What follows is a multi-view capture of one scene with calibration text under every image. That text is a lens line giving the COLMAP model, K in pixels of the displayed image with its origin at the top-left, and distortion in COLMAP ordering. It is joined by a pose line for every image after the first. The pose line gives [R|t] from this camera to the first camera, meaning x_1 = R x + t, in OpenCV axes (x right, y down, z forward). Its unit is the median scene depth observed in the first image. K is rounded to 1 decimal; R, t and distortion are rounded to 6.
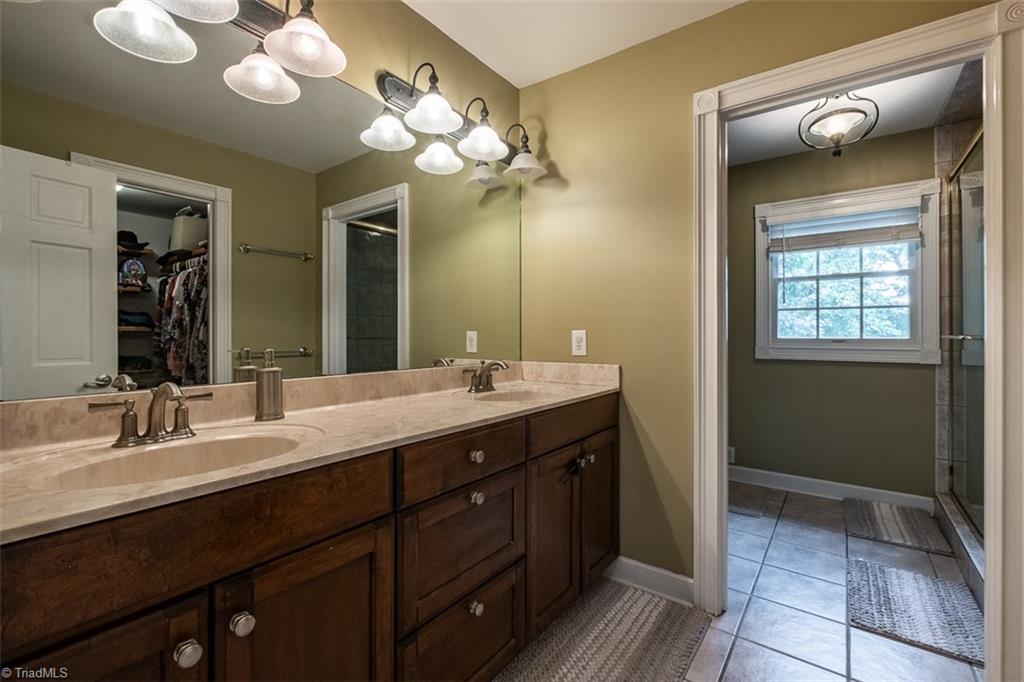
lens RADIAL K [[452.9, 0, 502.4], [0, 452.9, 333.2], [0, 0, 1]] dist [-0.001567, -0.000515]
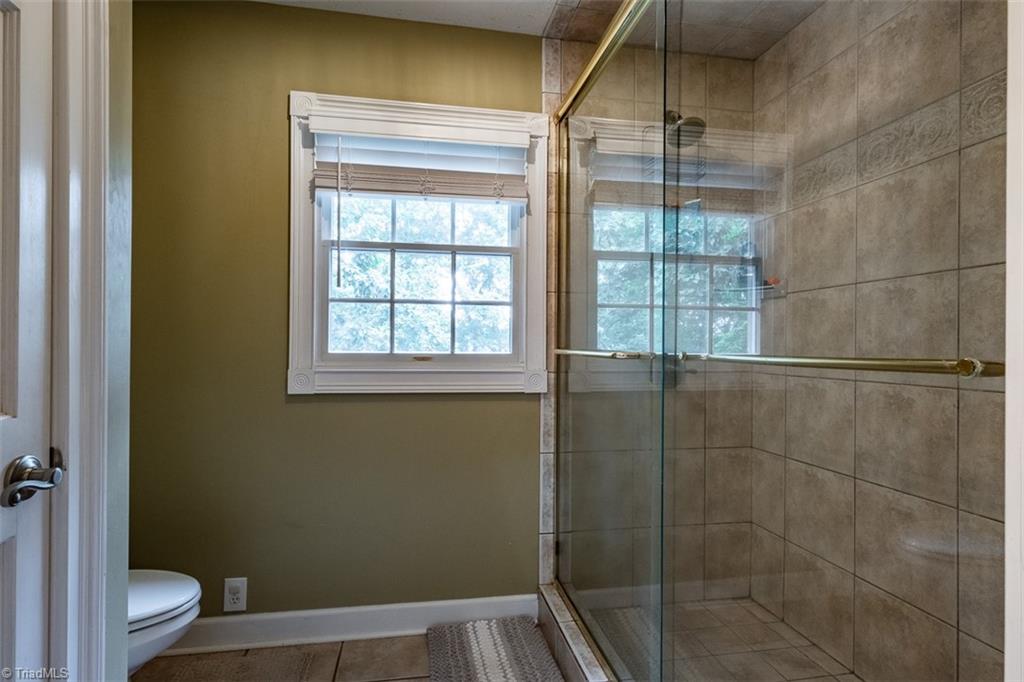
lens RADIAL K [[496.9, 0, 505.9], [0, 496.9, 343.6], [0, 0, 1]] dist [0.000708, 0.000542]
pose [[0.670838, 0.009018, 0.741549, 0.378191], [-0.007802, 0.999957, -0.005103, 0.000504], [-0.741563, -0.002363, 0.670879, 0.545341]]
